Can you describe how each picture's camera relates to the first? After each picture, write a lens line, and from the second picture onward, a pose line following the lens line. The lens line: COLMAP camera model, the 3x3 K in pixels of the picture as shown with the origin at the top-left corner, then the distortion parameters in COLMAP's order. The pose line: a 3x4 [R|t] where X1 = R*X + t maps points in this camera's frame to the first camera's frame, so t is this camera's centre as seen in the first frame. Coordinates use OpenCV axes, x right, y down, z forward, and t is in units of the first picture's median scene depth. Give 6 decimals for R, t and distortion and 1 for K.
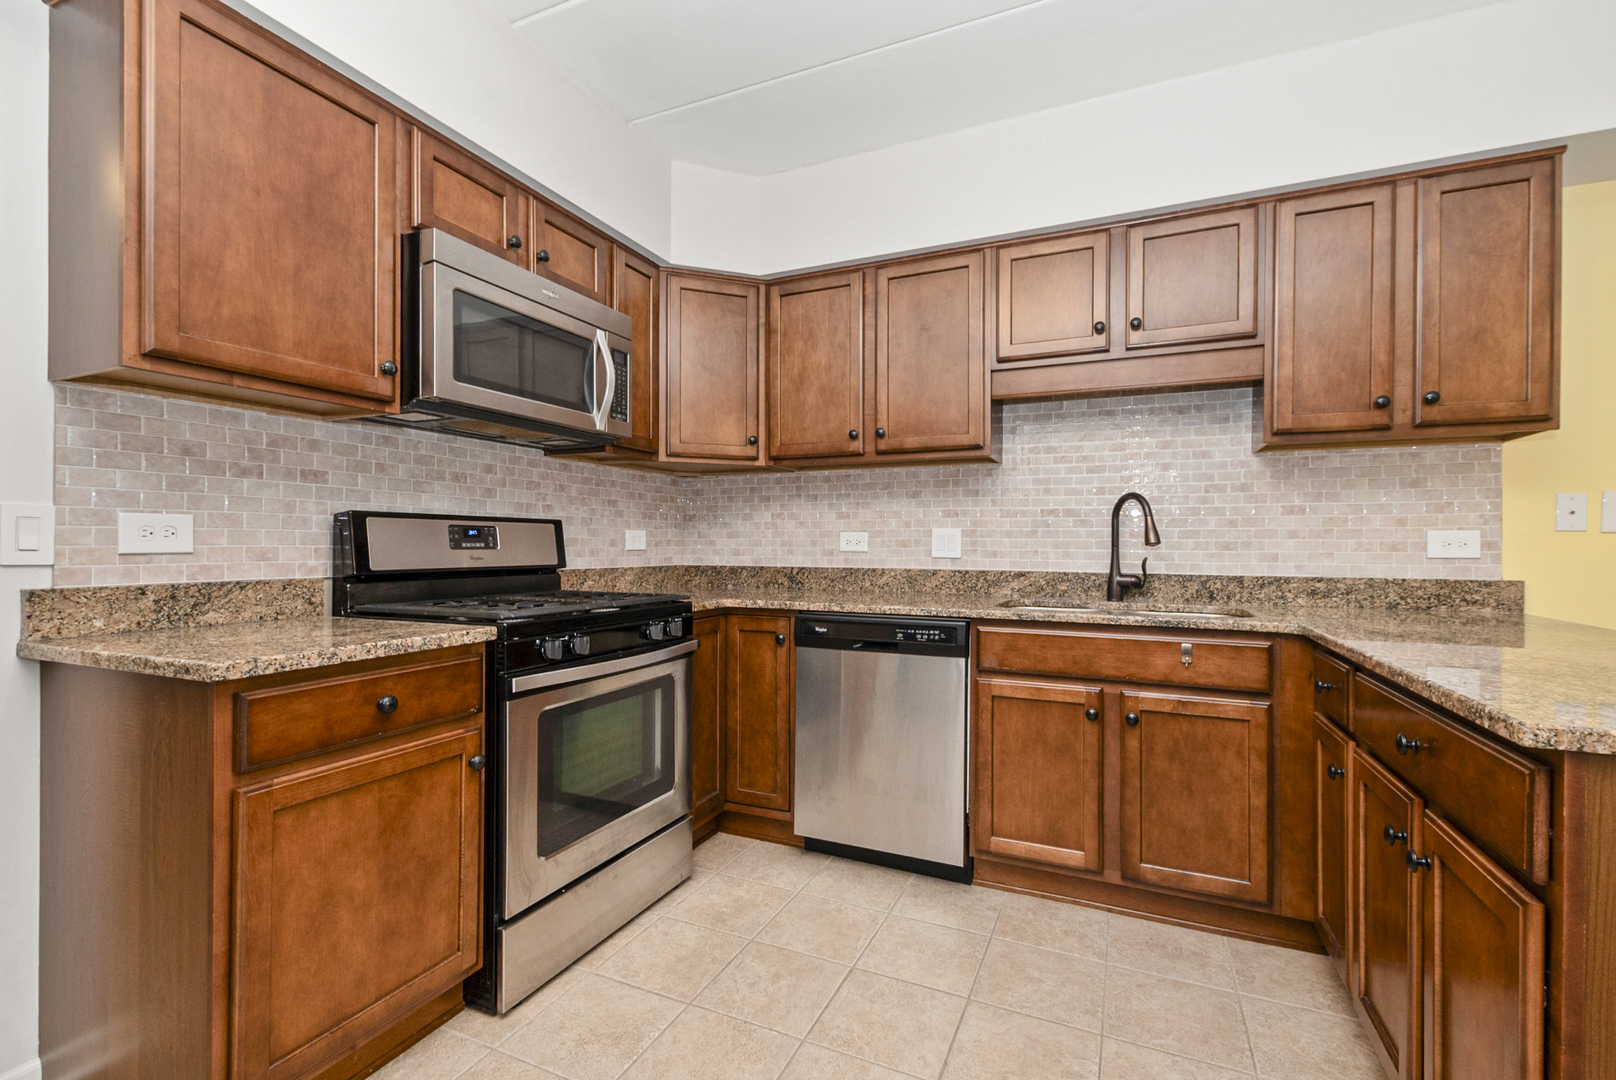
lens RADIAL K [[711.0, 0, 817.3], [0, 711.0, 543.7], [0, 0, 1]] dist [0.005216, -0.002421]
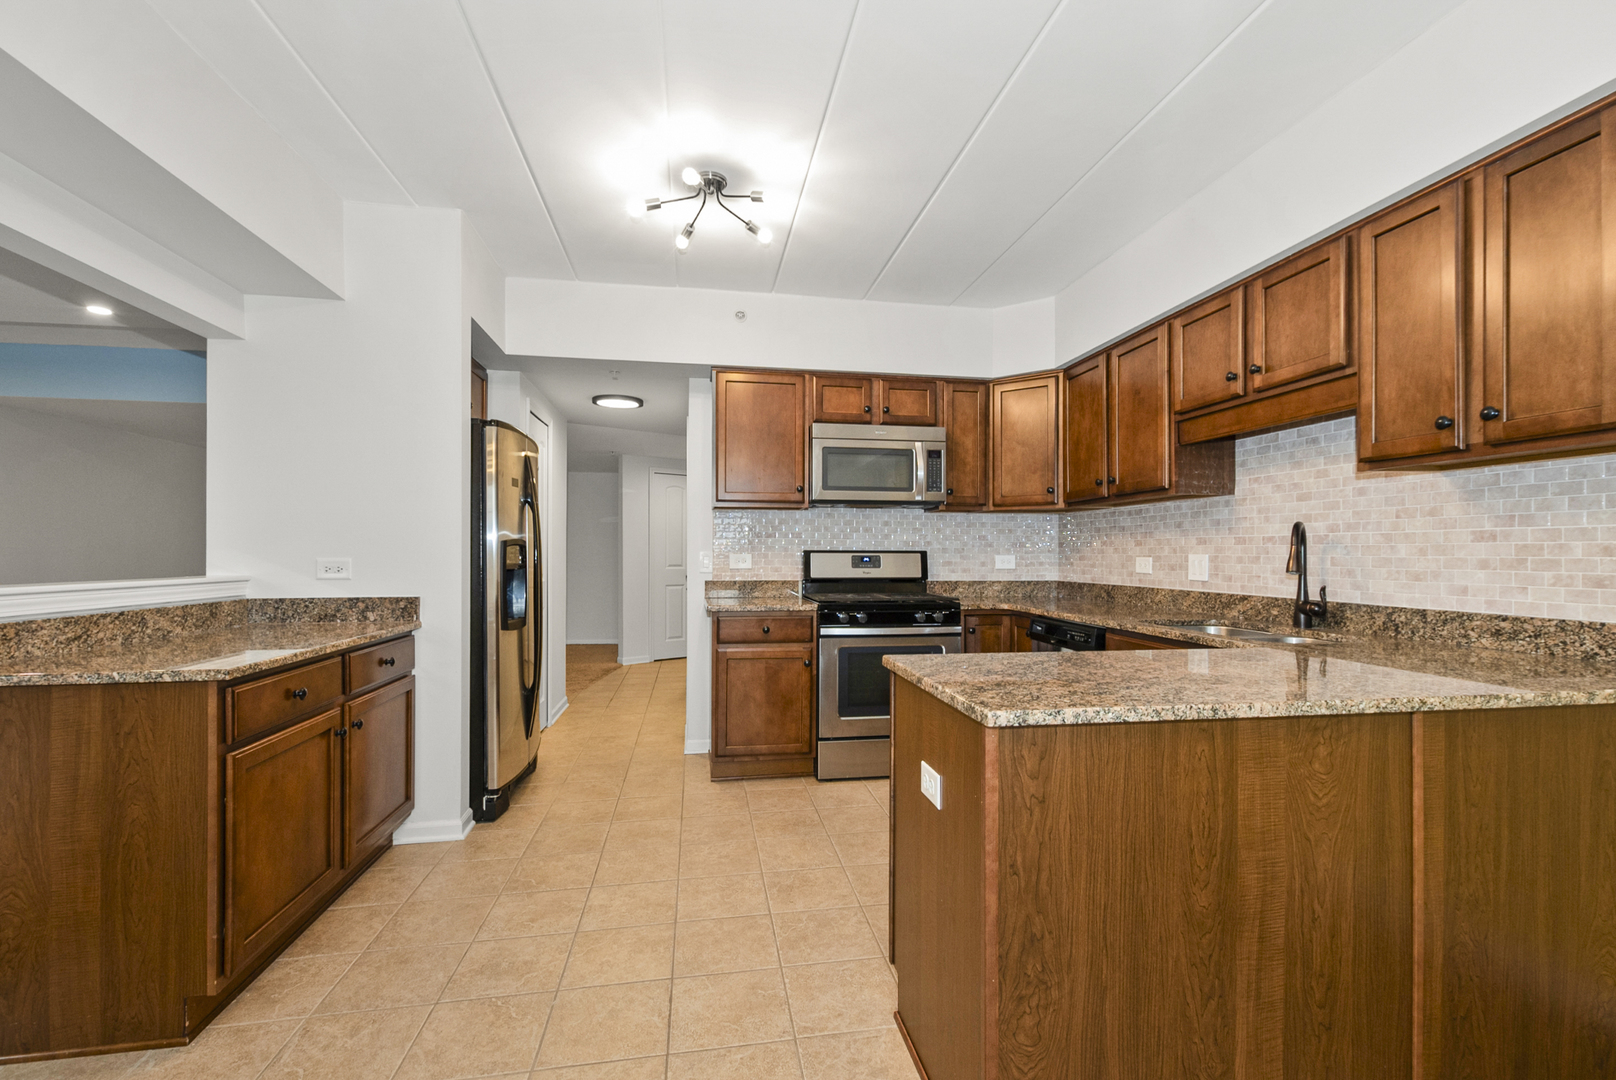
lens RADIAL K [[711.0, 0, 809.7], [0, 711.0, 547.0], [0, 0, 1]] dist [0.005216, -0.002421]
pose [[0.546571, -0.009883, -0.837354, 0.973844], [-0.000344, 0.999928, -0.012026, -0.024118], [0.837412, 0.006861, 0.546529, -0.161132]]
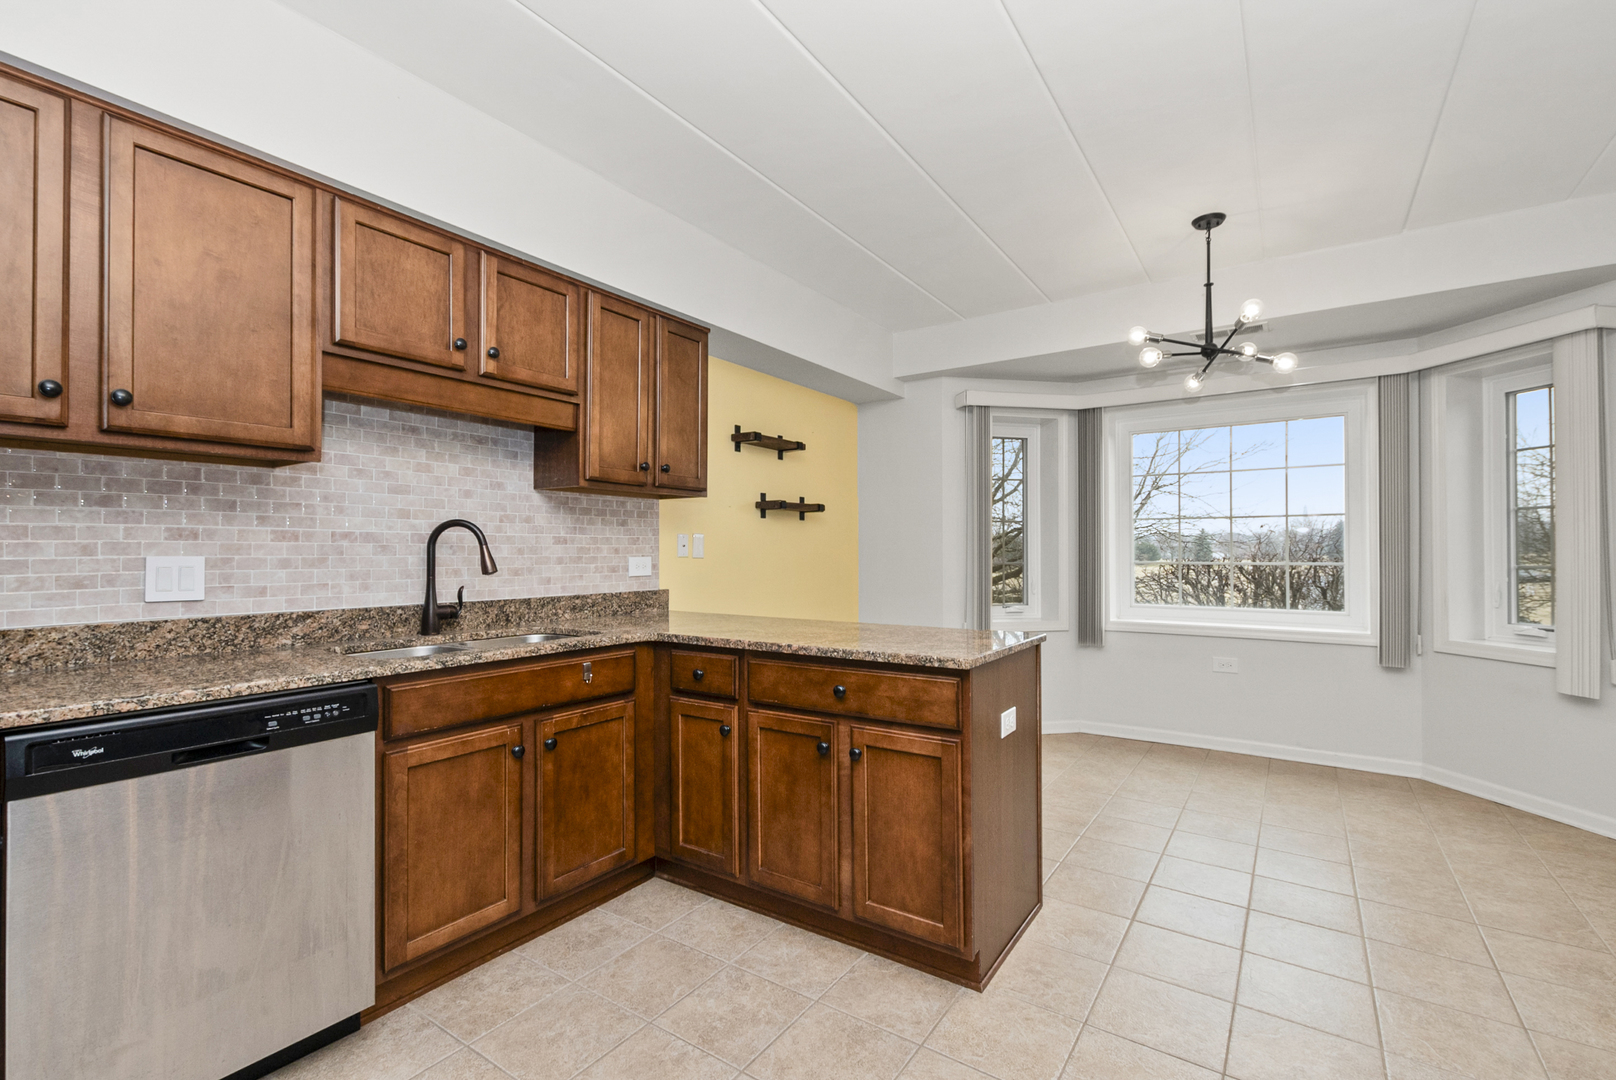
lens RADIAL K [[711.0, 0, 815.1], [0, 711.0, 542.0], [0, 0, 1]] dist [0.005216, -0.002421]
pose [[0.171357, 0.008104, 0.985176, -0.452946], [0.002922, 0.999958, -0.008734, -0.033750], [-0.985205, 0.004375, 0.171326, 0.381541]]
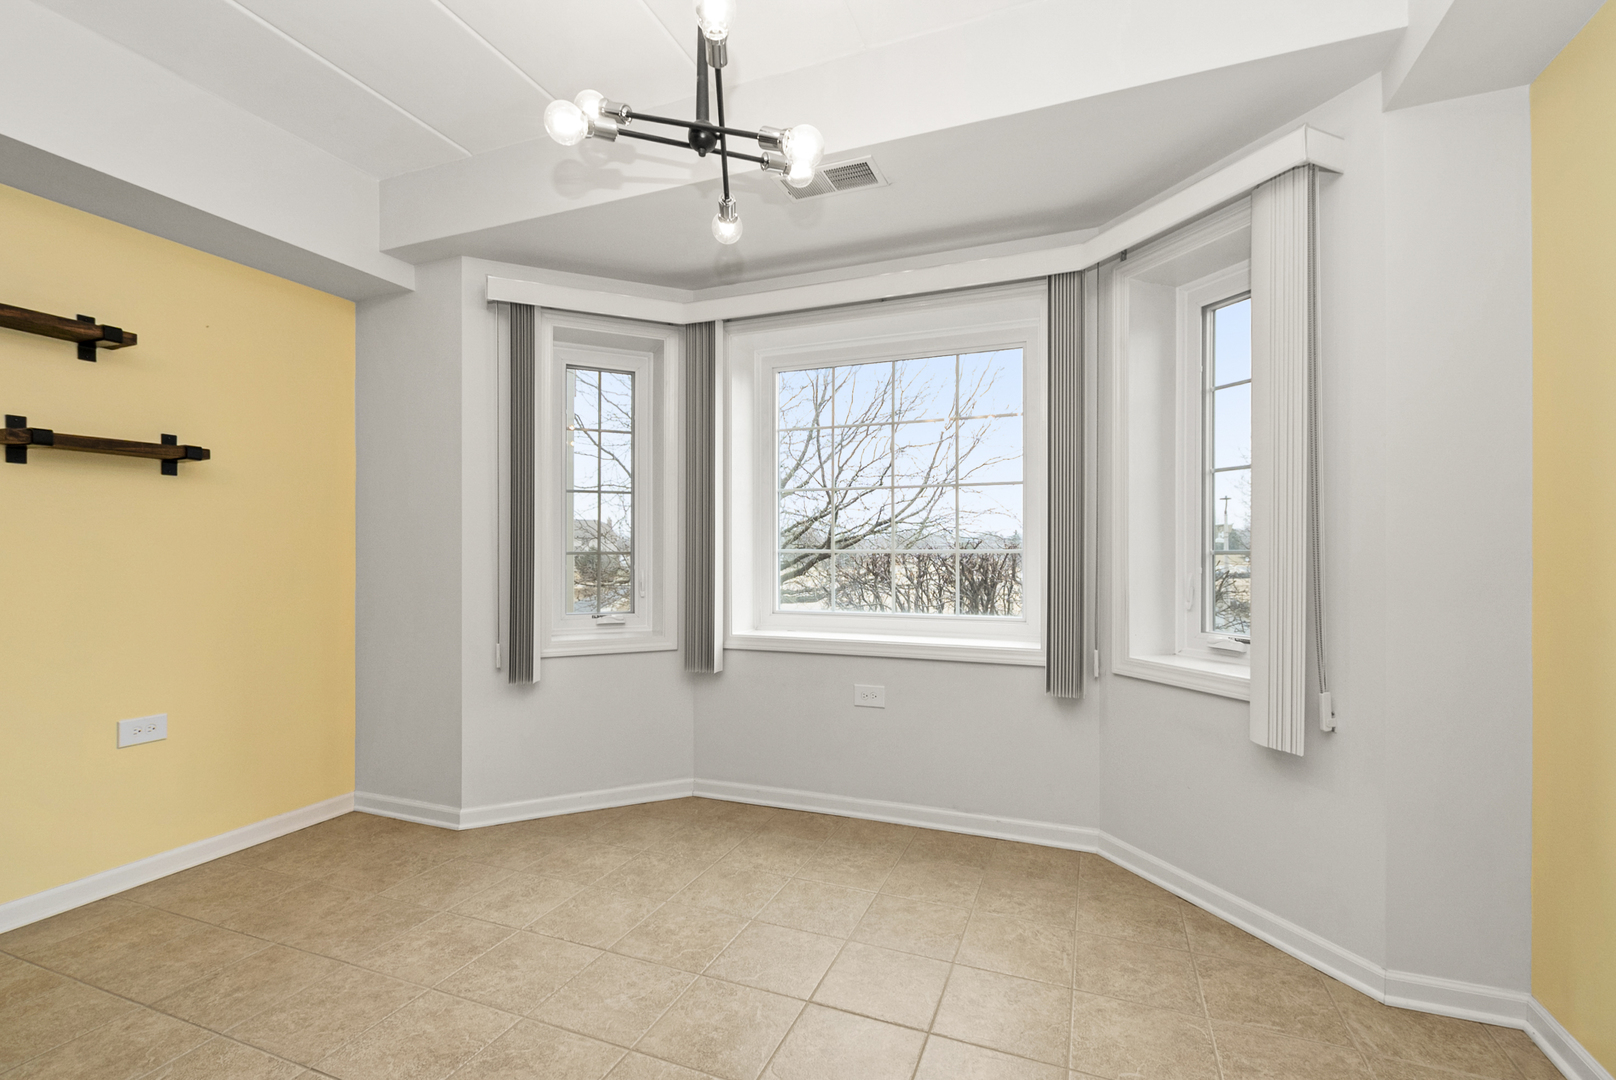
lens RADIAL K [[711.0, 0, 818.1], [0, 711.0, 549.9], [0, 0, 1]] dist [0.005216, -0.002421]
pose [[-0.049629, -0.003553, 0.998761, 0.252786], [0.001110, 0.999993, 0.003612, 0.002161], [-0.998767, 0.001288, -0.049625, -0.179520]]
